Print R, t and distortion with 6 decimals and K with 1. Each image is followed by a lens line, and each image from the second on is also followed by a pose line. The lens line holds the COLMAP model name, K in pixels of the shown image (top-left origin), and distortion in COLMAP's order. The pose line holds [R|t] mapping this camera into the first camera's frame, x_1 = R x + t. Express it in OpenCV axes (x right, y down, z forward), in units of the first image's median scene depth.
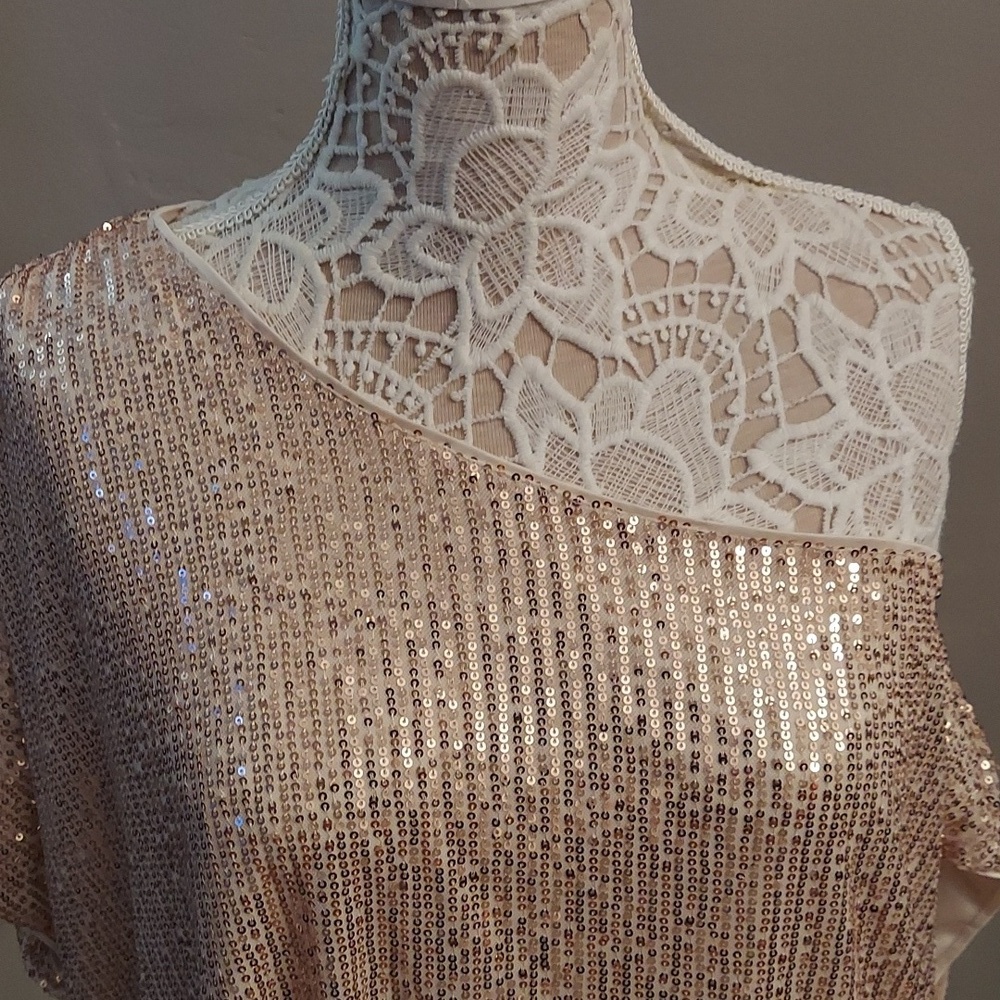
lens RADIAL K [[1596.1, 0, 477.3], [0, 1596.1, 499.7], [0, 0, 1]] dist [0.173945, -0.377190]
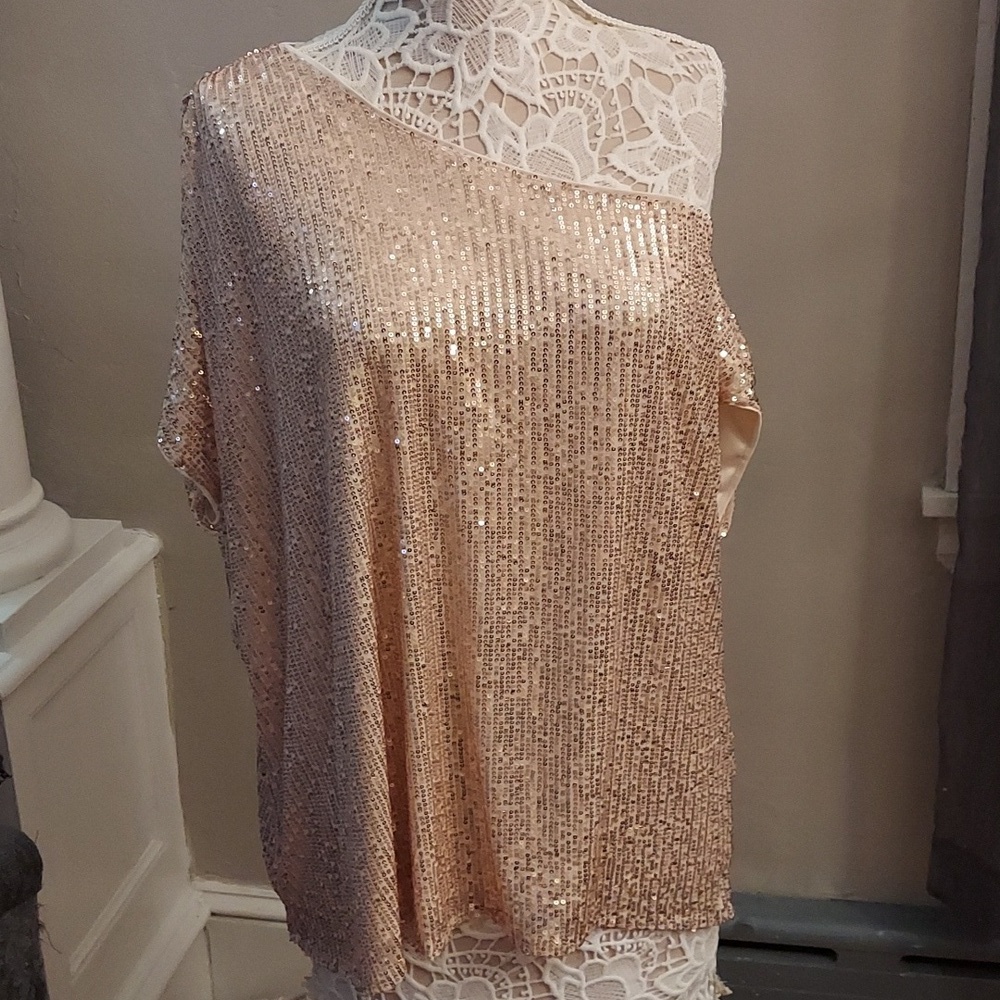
lens RADIAL K [[1596.1, 0, 477.3], [0, 1596.1, 499.7], [0, 0, 1]] dist [0.173945, -0.377190]
pose [[0.997738, -0.025491, 0.062196, -0.115371], [0.028930, 0.998065, -0.055033, 0.482682], [-0.060673, 0.056708, 0.996546, -0.877351]]
